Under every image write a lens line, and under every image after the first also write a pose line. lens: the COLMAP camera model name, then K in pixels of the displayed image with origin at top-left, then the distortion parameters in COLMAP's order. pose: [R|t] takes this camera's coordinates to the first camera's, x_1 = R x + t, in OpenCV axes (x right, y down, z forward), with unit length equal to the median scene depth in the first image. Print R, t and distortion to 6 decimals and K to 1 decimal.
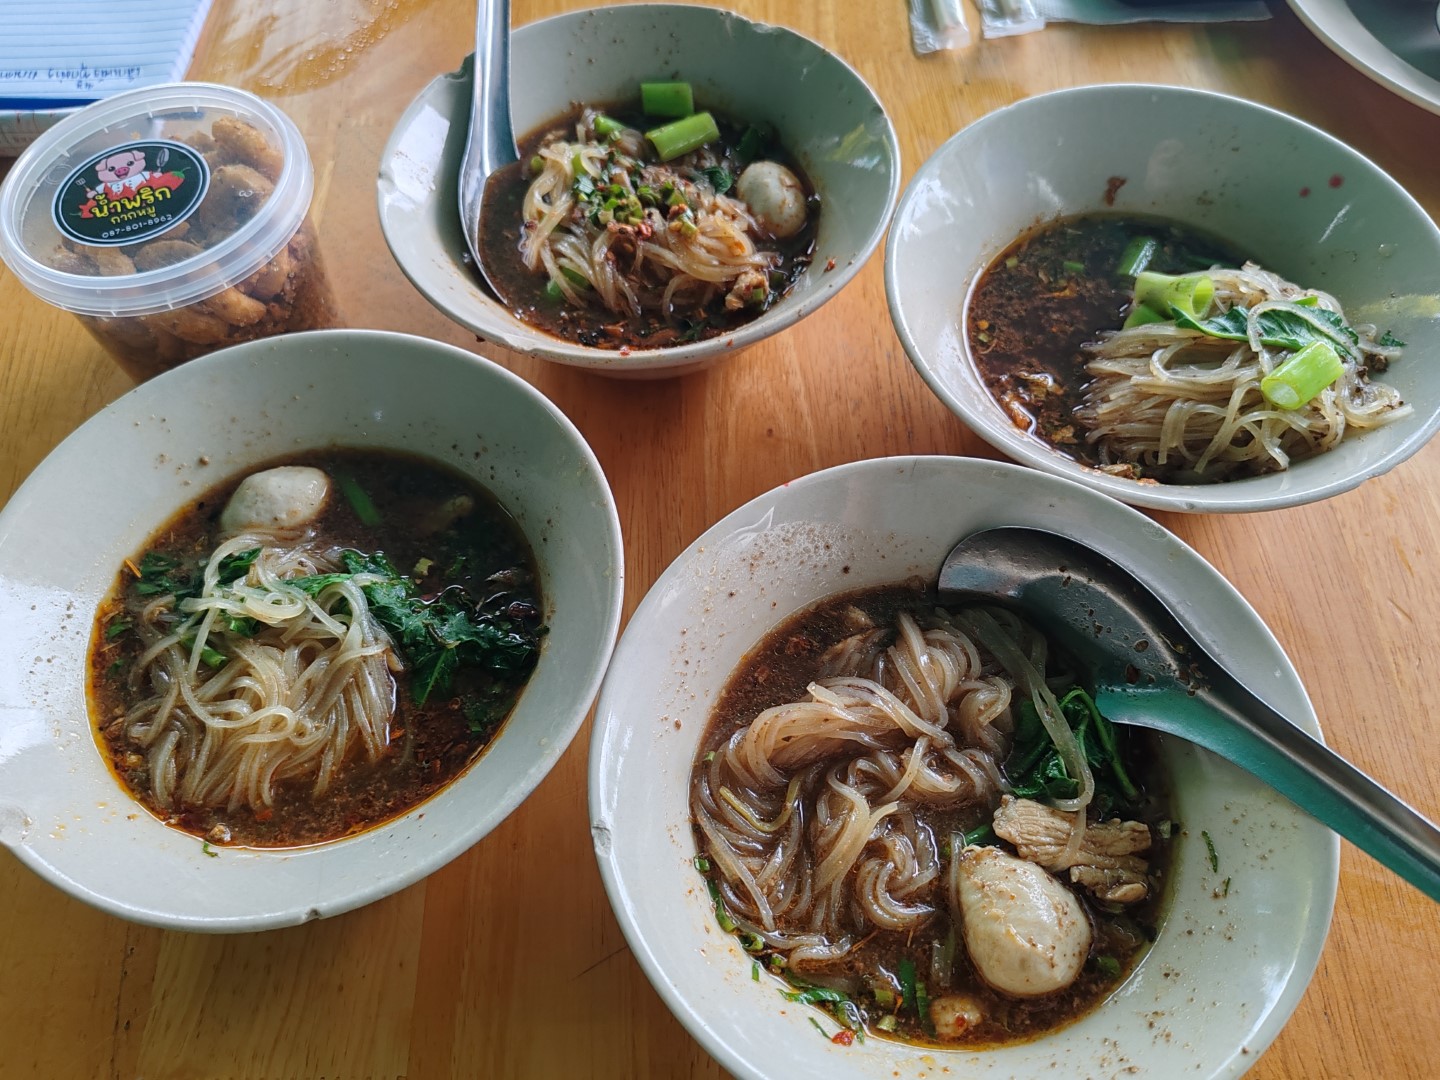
lens RADIAL K [[1129.6, 0, 720.0], [0, 1129.6, 540.0], [0, 0, 1]] dist [0.035032, -0.075473]
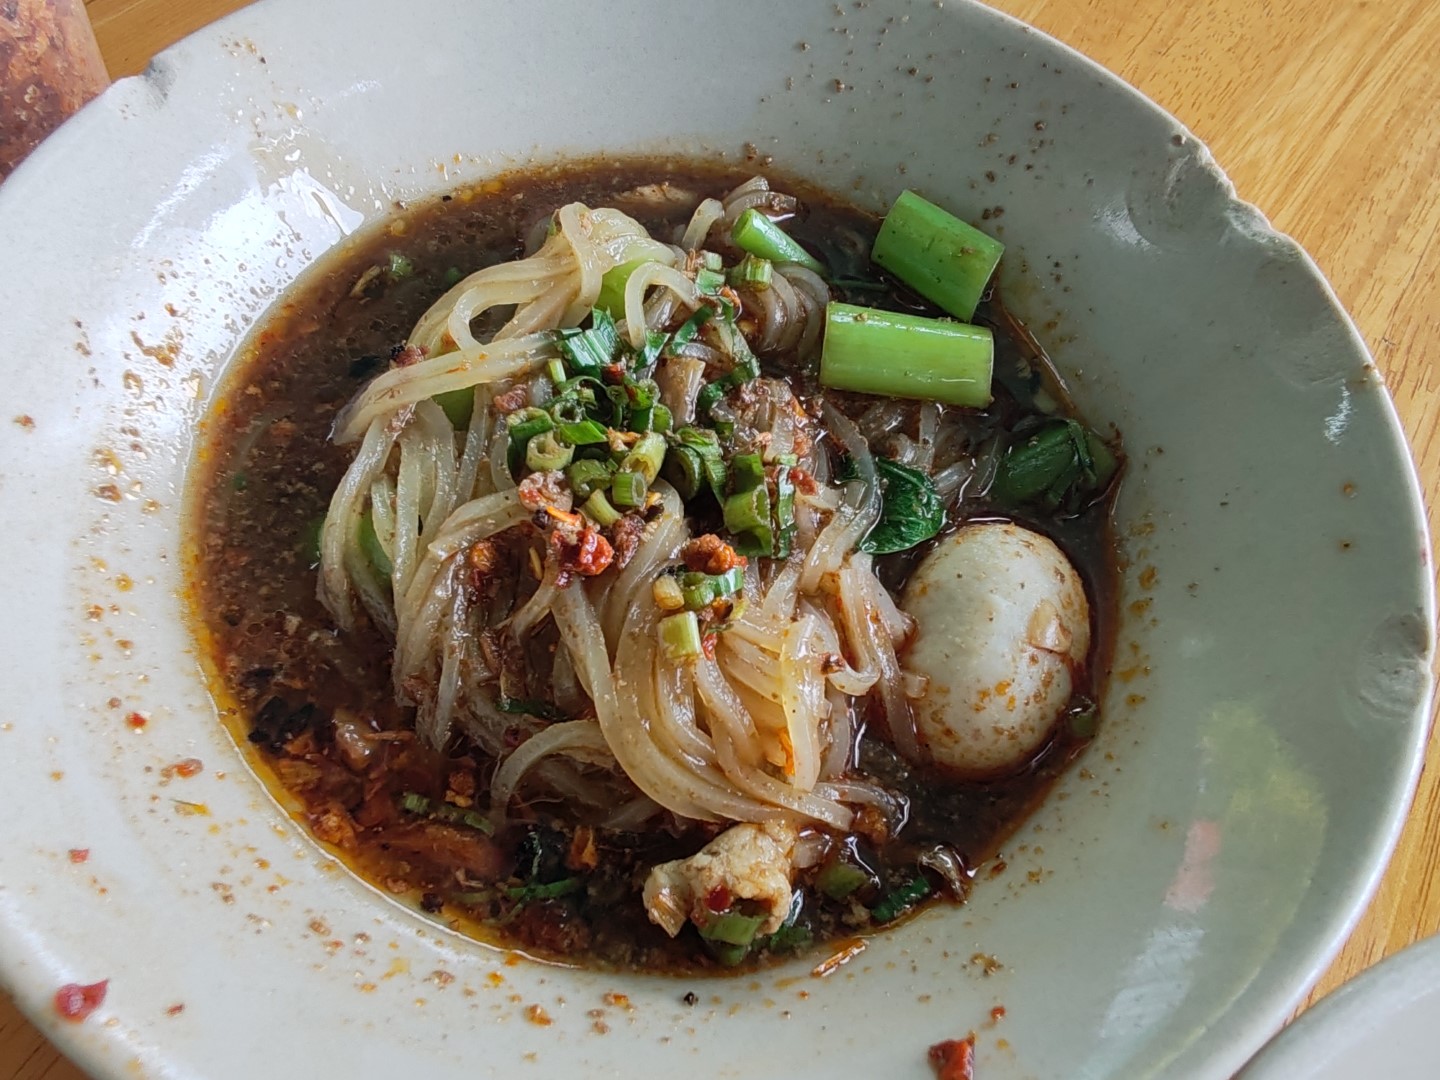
lens RADIAL K [[1102.7, 0, 720.0], [0, 1102.7, 540.0], [0, 0, 1]] dist [-0.005896, -0.001652]
pose [[0.805673, 0.551780, -0.215479, 0.038776], [-0.550920, 0.831641, 0.069714, -0.338688], [0.217668, 0.062545, 0.974017, 0.708245]]
